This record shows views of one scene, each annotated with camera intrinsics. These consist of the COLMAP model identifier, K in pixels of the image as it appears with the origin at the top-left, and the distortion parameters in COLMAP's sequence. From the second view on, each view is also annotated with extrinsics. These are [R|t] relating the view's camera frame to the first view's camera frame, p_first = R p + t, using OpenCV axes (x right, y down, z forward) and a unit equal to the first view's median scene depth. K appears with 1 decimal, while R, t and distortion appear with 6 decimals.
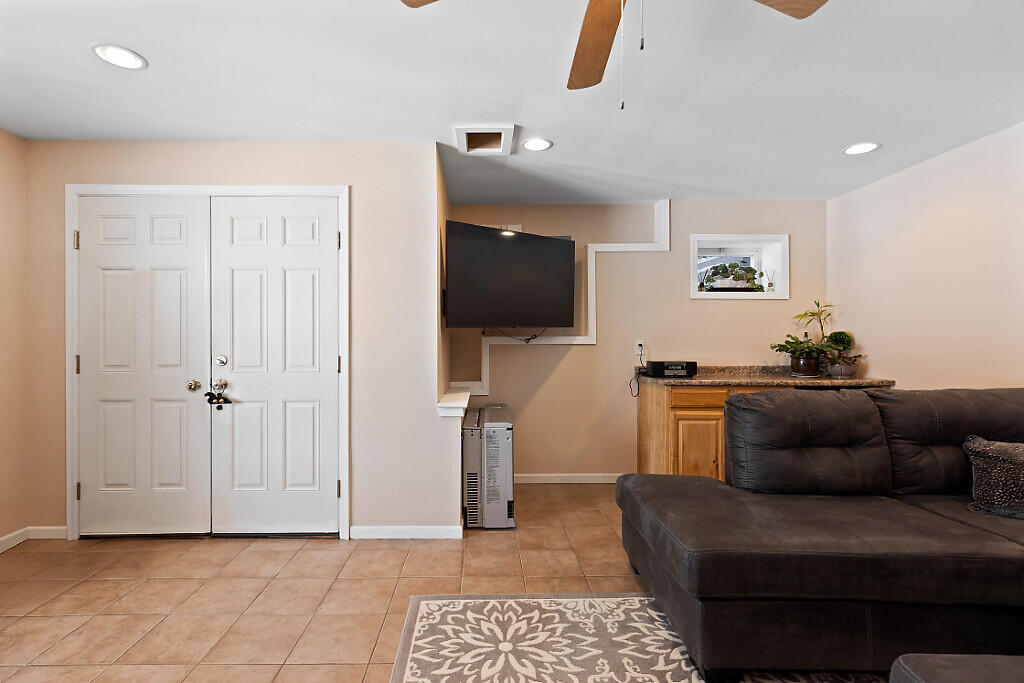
lens RADIAL K [[466.1, 0, 487.2], [0, 466.1, 344.4], [0, 0, 1]] dist [-0.000001, -0.000318]
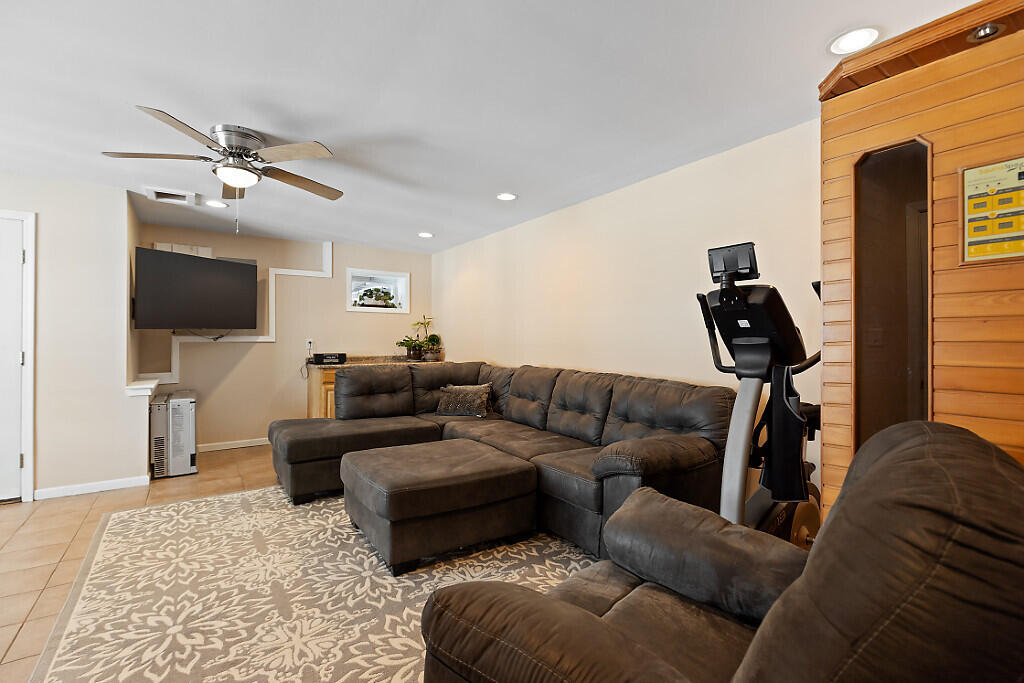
lens RADIAL K [[464.1, 0, 510.8], [0, 464.1, 336.7], [0, 0, 1]] dist [-0.001636, -0.000757]
pose [[0.829206, 0.005218, 0.558918, 0.049238], [0.002031, 0.999922, -0.012348, 0.002807], [-0.558939, 0.011374, 0.829131, -0.554057]]
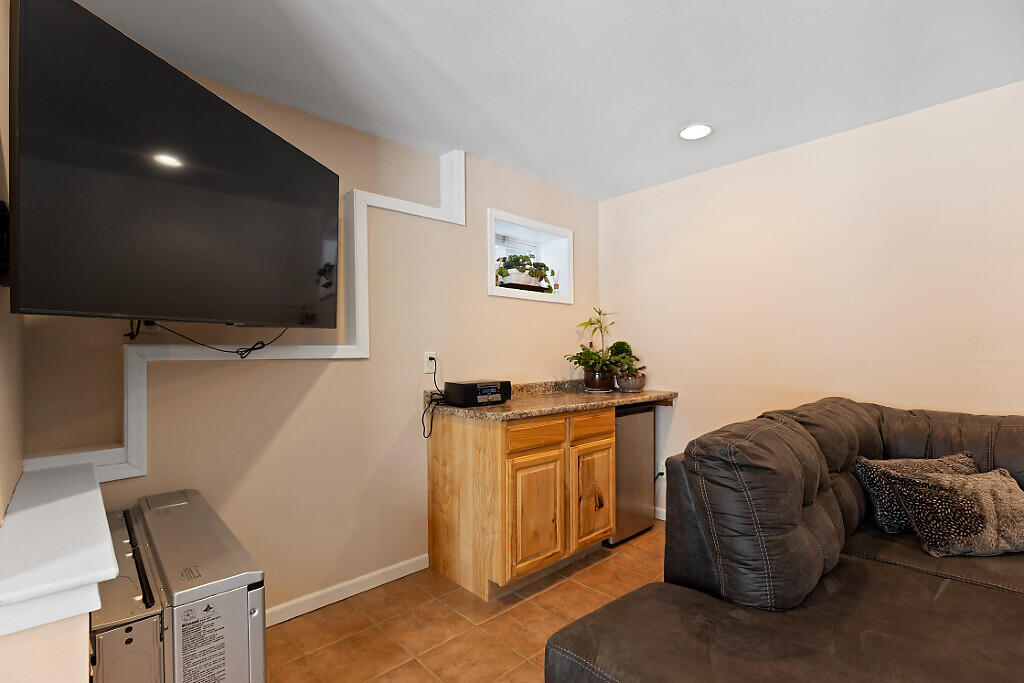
lens RADIAL K [[470.8, 0, 506.9], [0, 470.8, 349.6], [0, 0, 1]] dist [0.001645, 0.000143]
pose [[0.738425, -0.000579, 0.674335, -0.048756], [0.006431, 0.999960, -0.006183, -0.006987], [-0.674305, 0.008902, 0.738400, 0.462234]]
